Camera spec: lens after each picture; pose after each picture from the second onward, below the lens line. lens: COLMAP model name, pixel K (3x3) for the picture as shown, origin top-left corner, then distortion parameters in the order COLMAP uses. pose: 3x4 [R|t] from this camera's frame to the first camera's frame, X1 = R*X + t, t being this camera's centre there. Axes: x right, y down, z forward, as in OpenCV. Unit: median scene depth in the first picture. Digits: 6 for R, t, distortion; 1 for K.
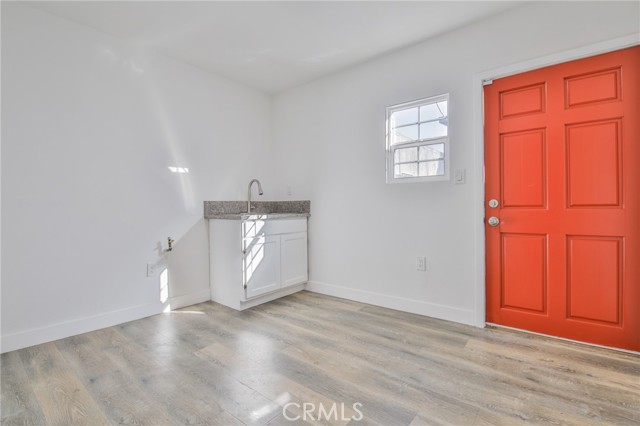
lens RADIAL K [[294.8, 0, 319.8], [0, 294.8, 211.0], [0, 0, 1]] dist [-0.001714, -0.007472]
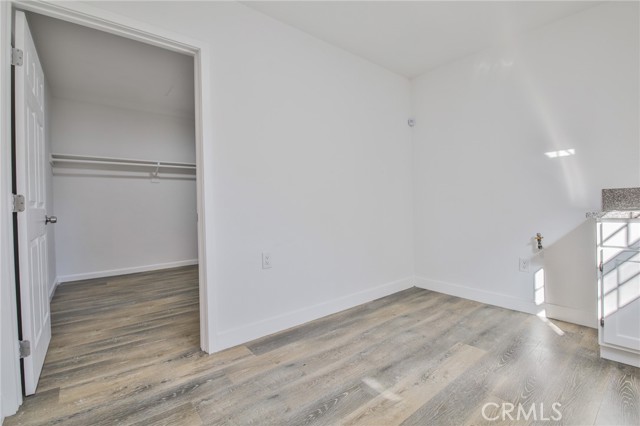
lens RADIAL K [[294.8, 0, 320.9], [0, 294.8, 210.9], [0, 0, 1]] dist [-0.001714, -0.007472]
pose [[-0.203517, 0.028311, -0.978662, 0.486676], [0.009746, 0.999591, 0.026890, -0.008626], [0.979023, -0.004065, -0.203709, 0.536245]]
